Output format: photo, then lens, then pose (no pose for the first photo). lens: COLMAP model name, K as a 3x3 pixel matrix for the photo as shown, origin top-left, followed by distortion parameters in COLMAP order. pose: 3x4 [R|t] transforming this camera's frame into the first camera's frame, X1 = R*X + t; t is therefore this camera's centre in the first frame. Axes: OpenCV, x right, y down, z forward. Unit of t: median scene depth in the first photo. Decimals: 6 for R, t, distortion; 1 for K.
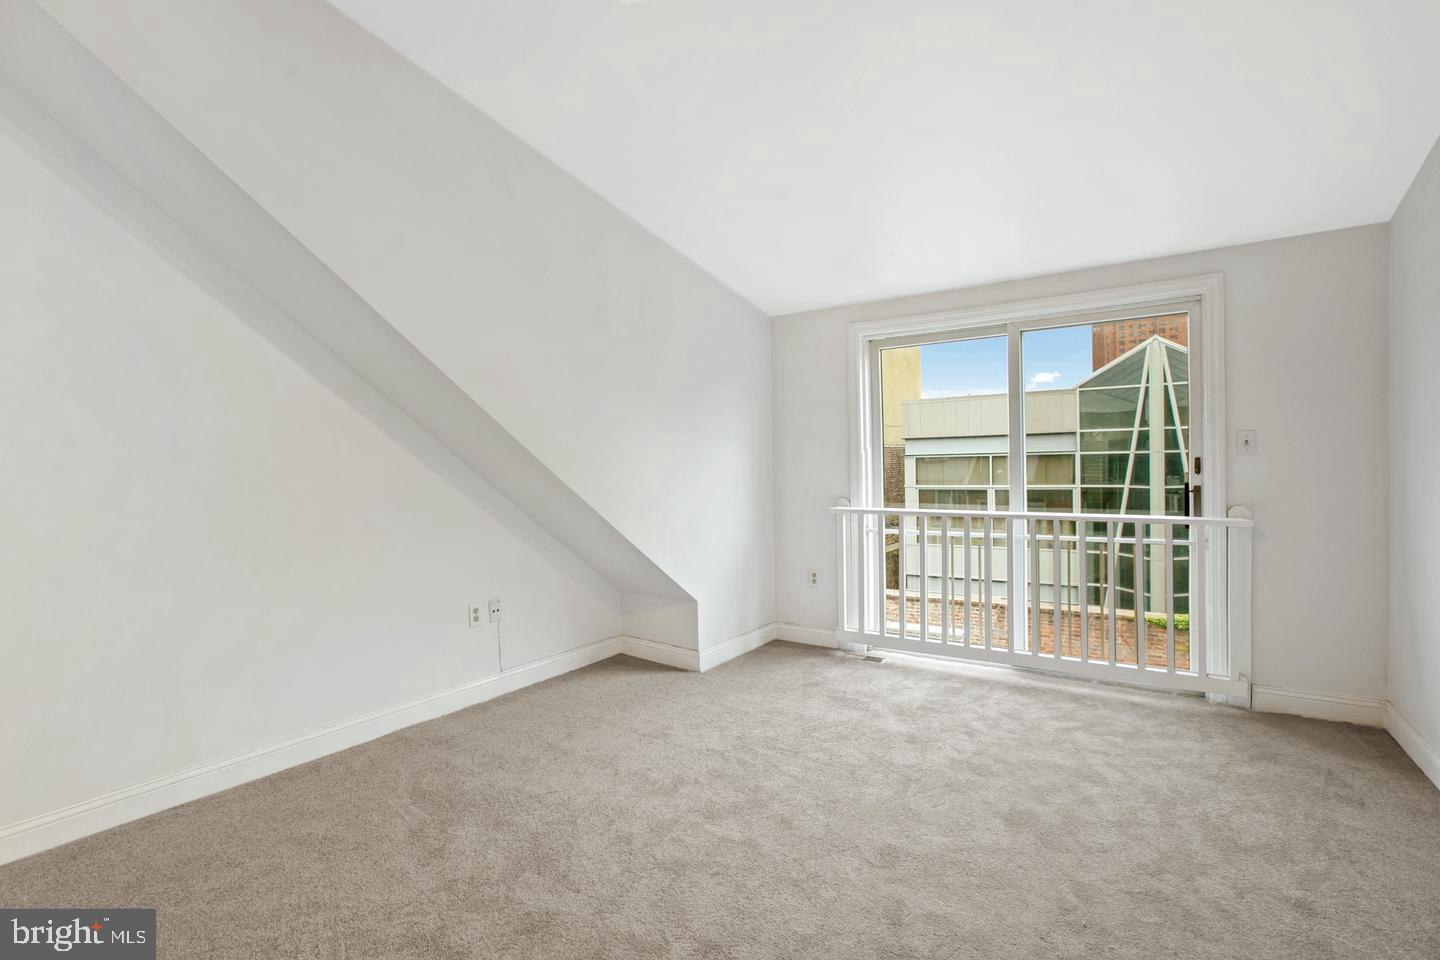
lens RADIAL K [[688.0, 0, 720.0], [0, 688.0, 480.0], [0, 0, 1]] dist [-0.027523, 0.000507]
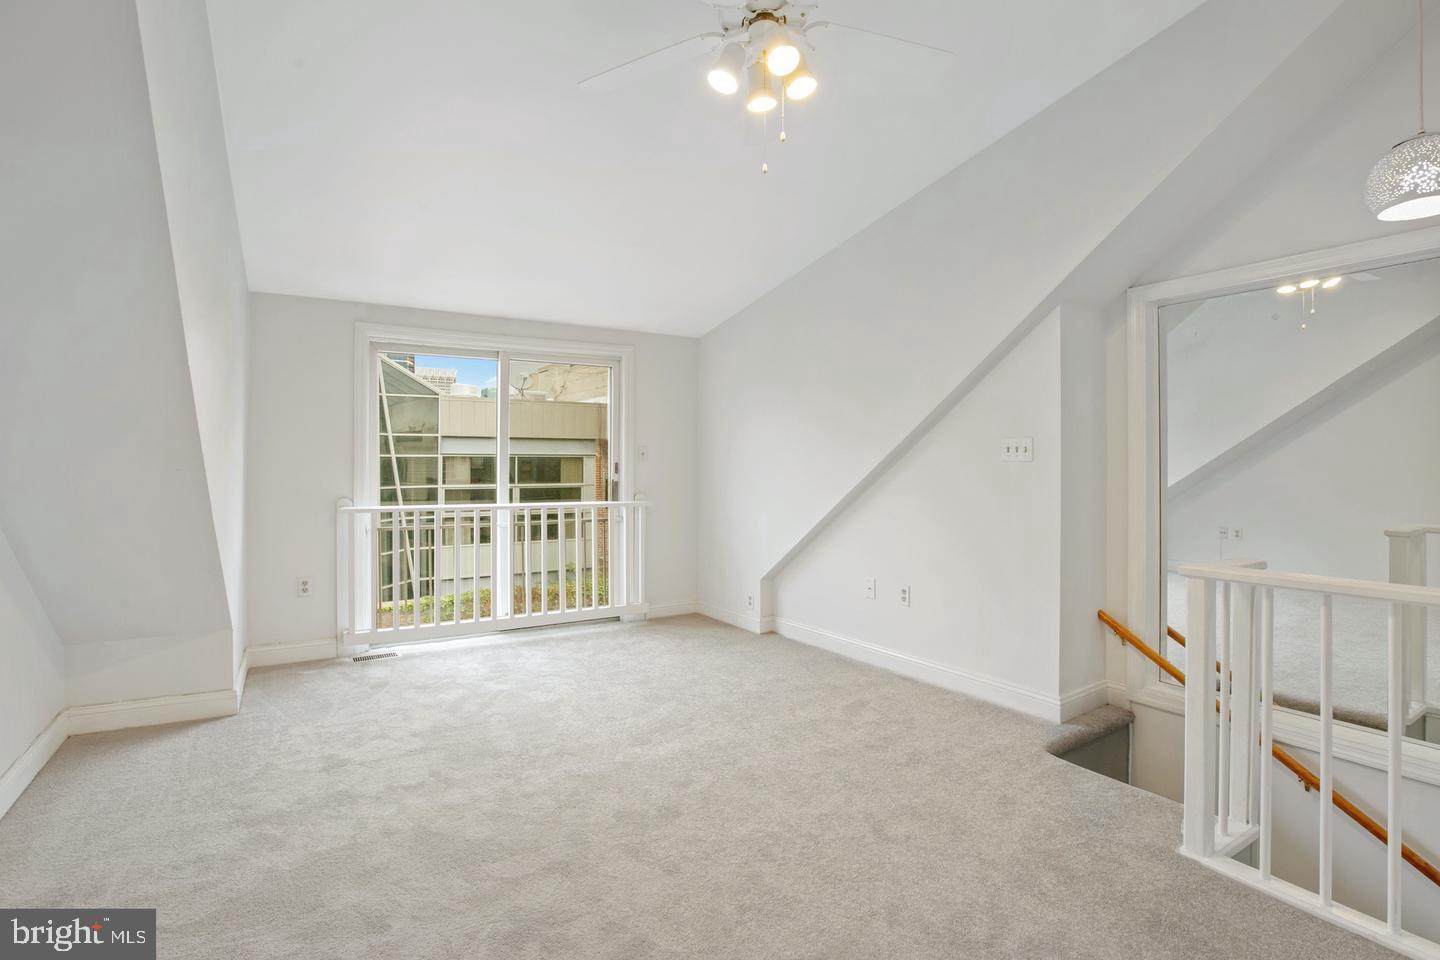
lens RADIAL K [[697.6, 0, 719.0], [0, 697.6, 466.4], [0, 0, 1]] dist [0.000598, 0.000472]
pose [[0.403826, 0.012220, 0.914754, -0.639805], [0.009324, 0.999804, -0.017472, 0.005123], [-0.914788, 0.015585, 0.403633, 0.153072]]
